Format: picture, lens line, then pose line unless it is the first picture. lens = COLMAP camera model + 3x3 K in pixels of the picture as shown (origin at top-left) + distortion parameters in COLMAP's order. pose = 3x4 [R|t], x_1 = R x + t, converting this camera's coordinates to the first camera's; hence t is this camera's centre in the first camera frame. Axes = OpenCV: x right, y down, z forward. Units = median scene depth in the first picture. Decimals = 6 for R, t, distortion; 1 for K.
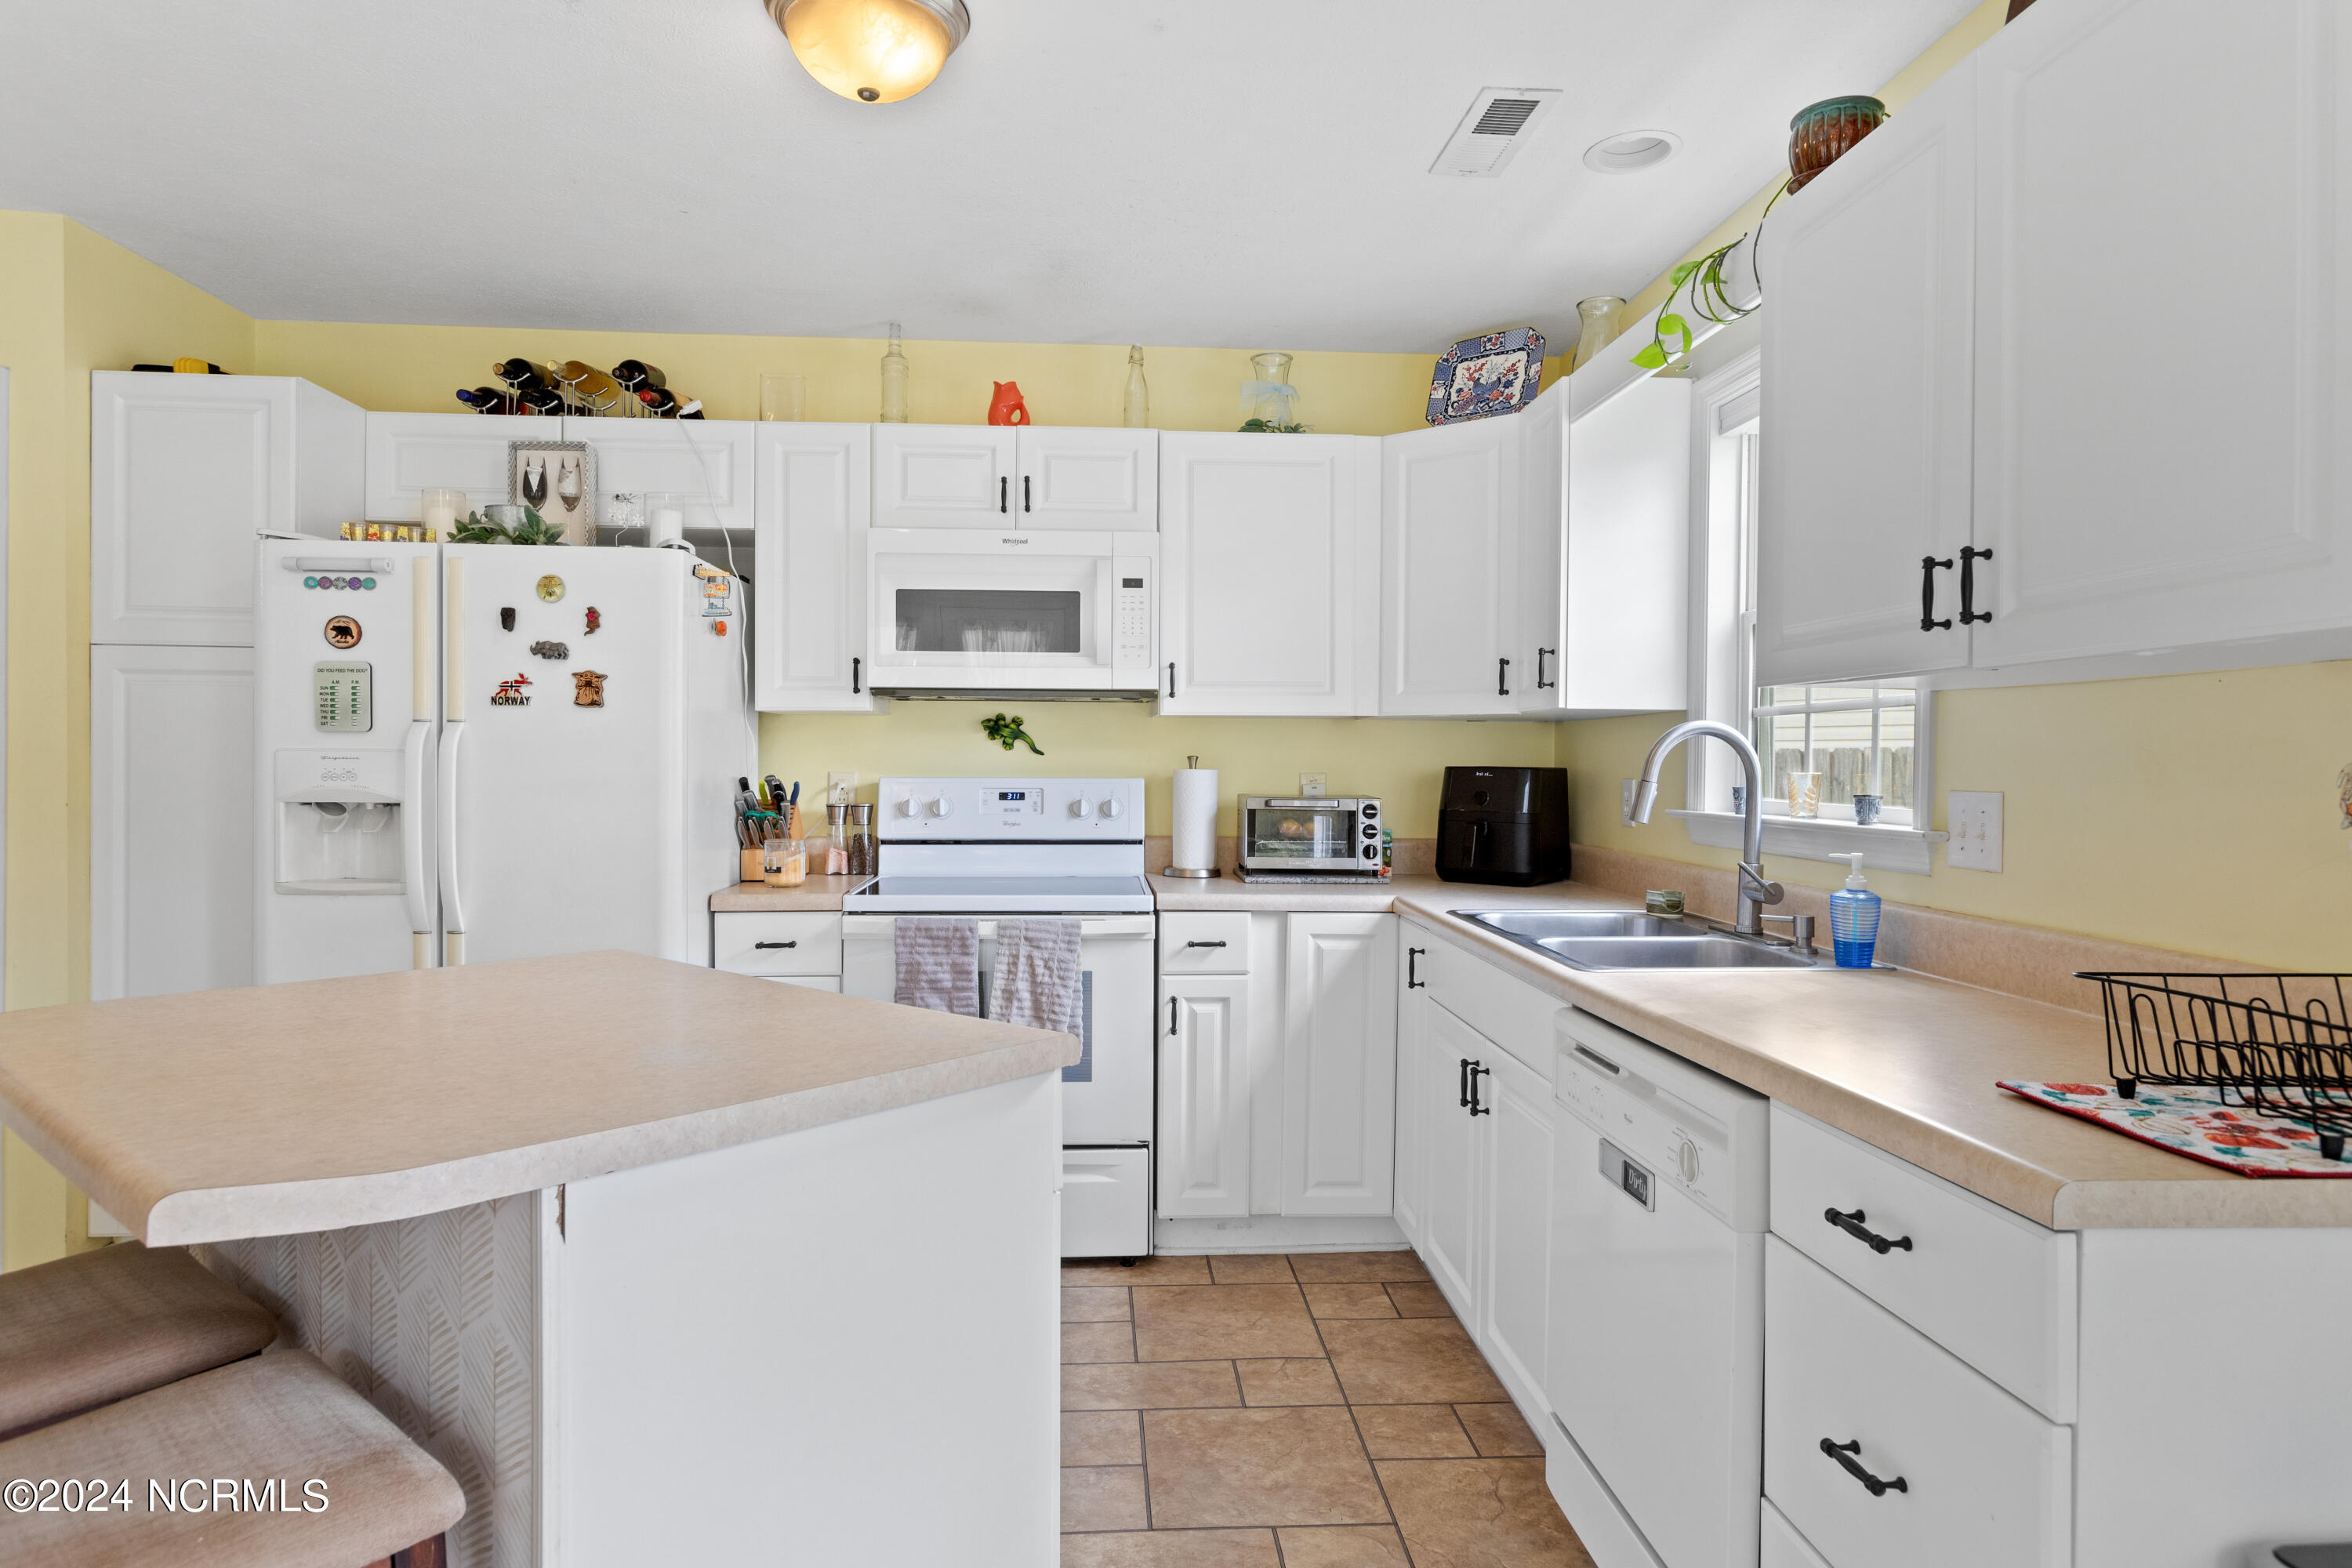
lens RADIAL K [[1328.6, 0, 1164.6], [0, 1328.6, 771.4], [0, 0, 1]] dist [-0.015170, -0.000949]
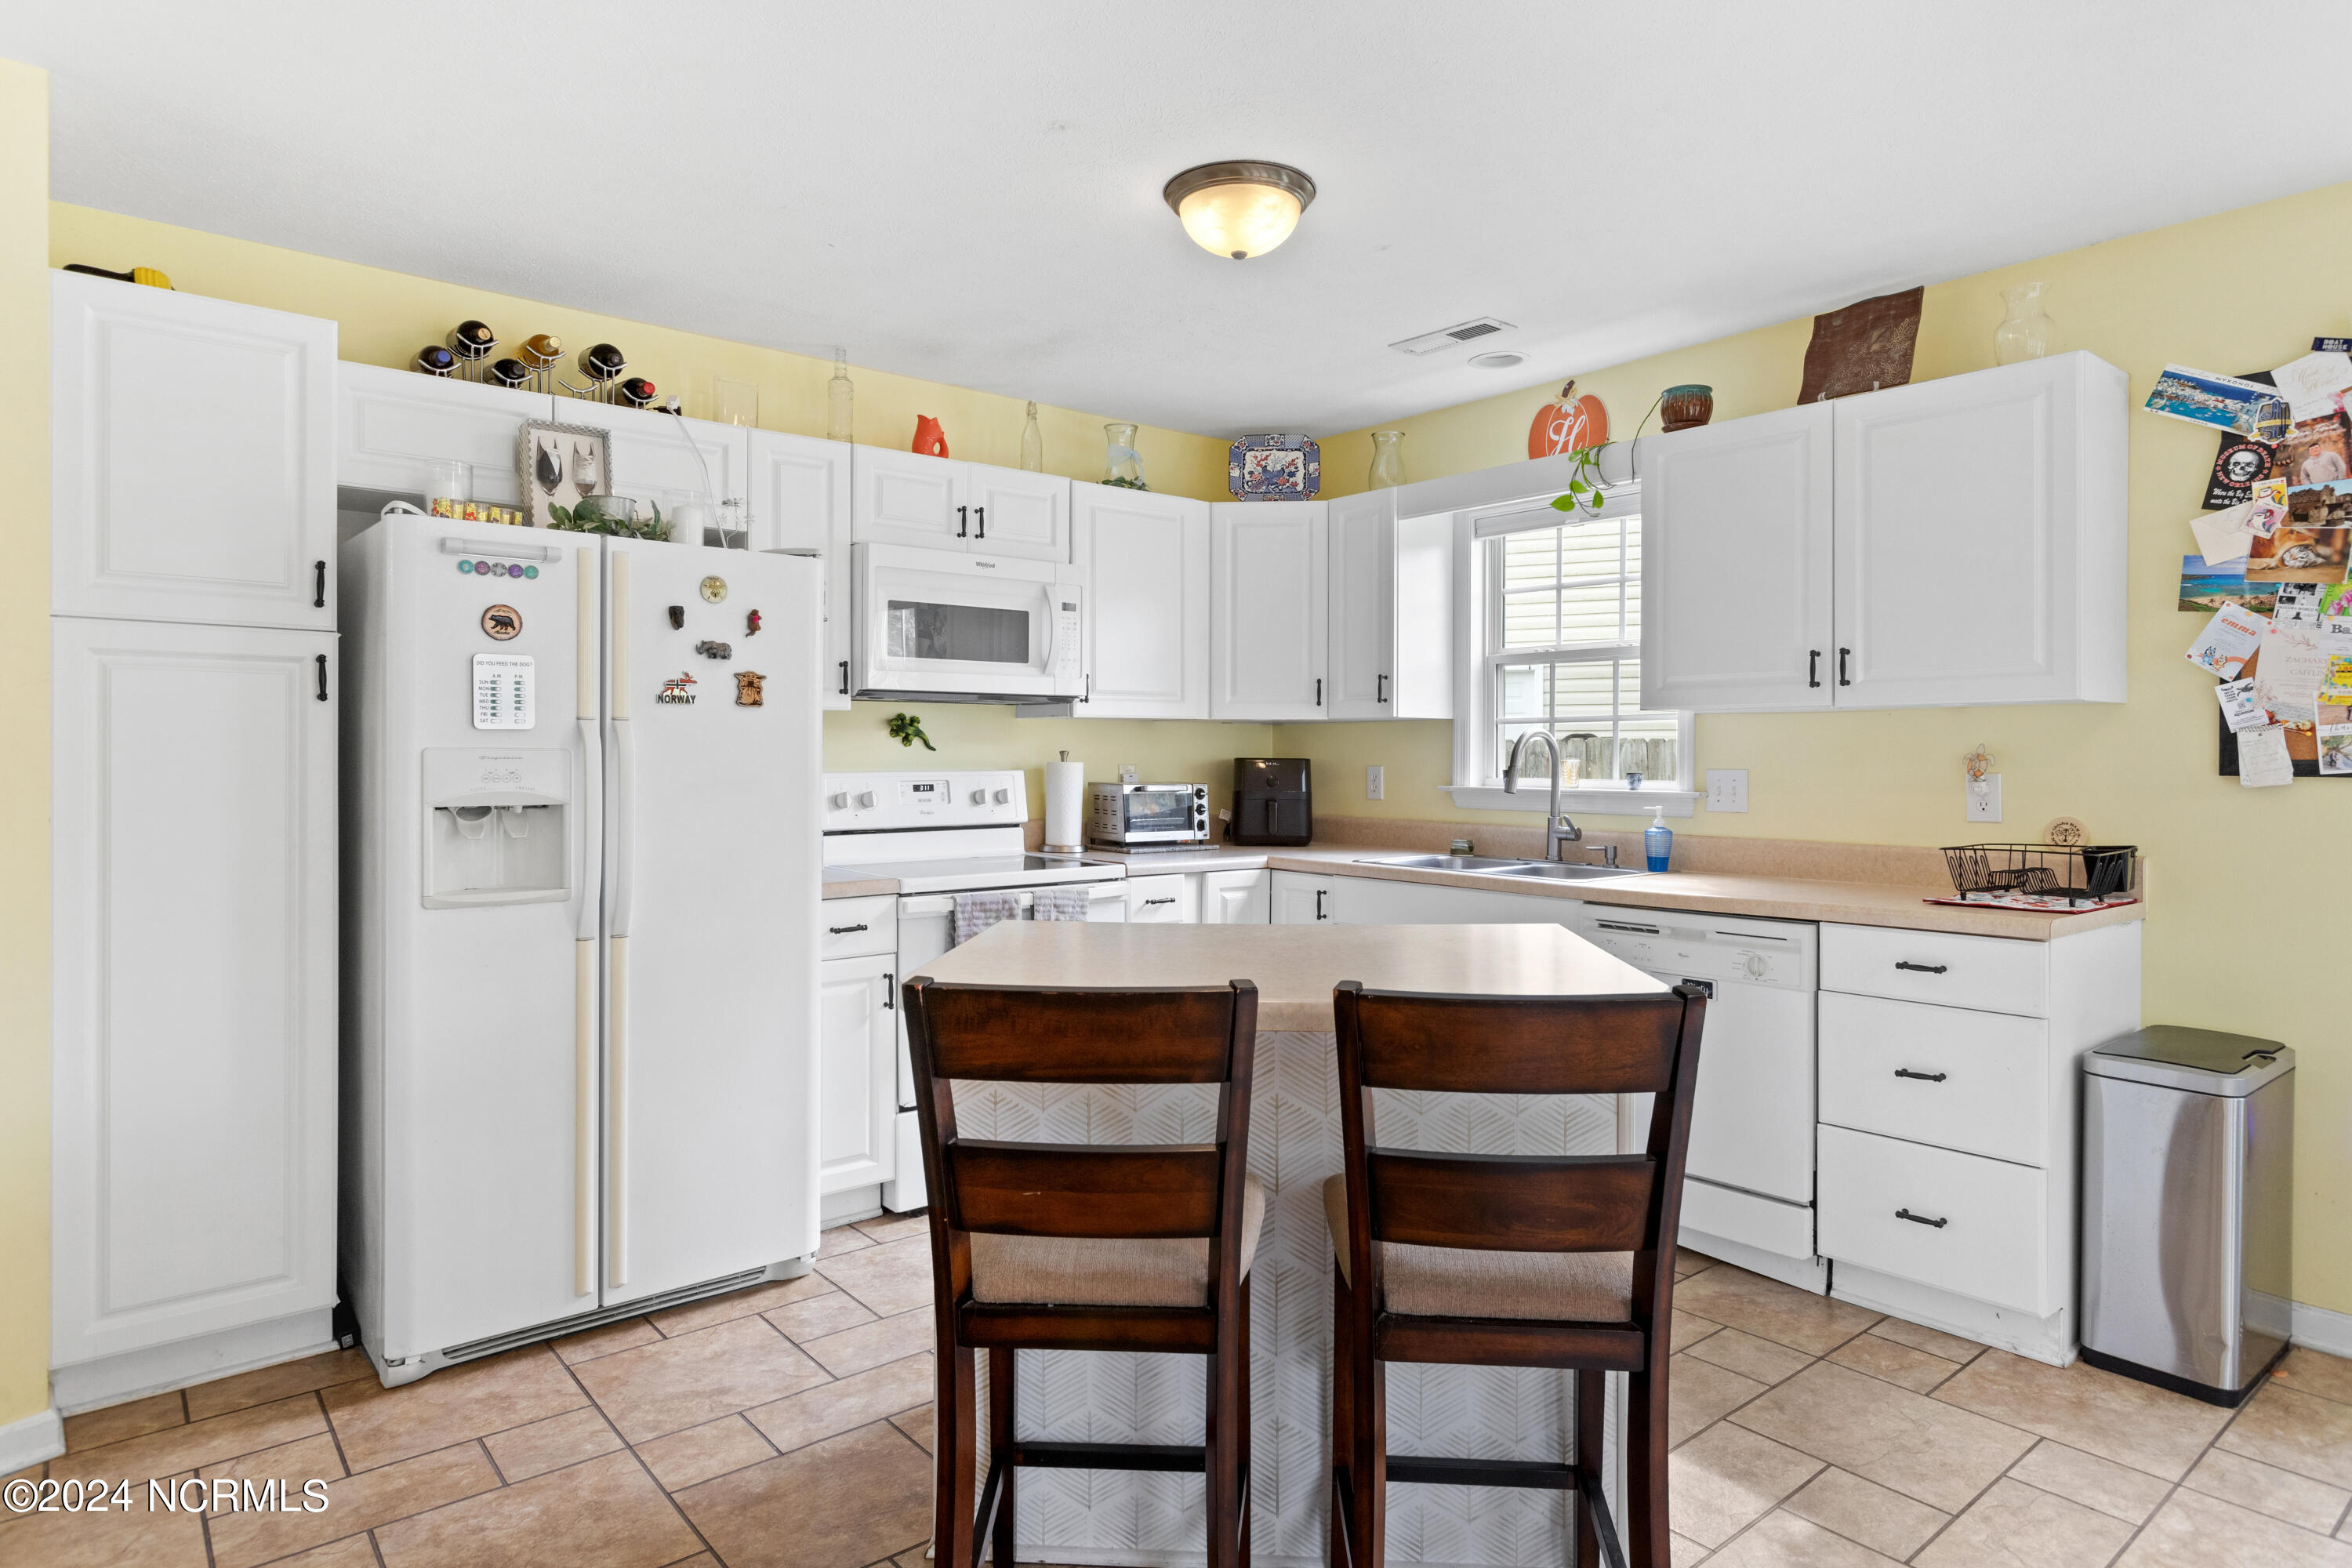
lens RADIAL K [[1328.6, 0, 1169.4], [0, 1328.6, 752.5], [0, 0, 1]] dist [-0.015170, -0.000949]
pose [[0.813035, -0.005142, 0.582192, -0.636132], [0.009366, 0.999947, -0.004248, -0.004464], [-0.582139, 0.008907, 0.813040, -0.024334]]
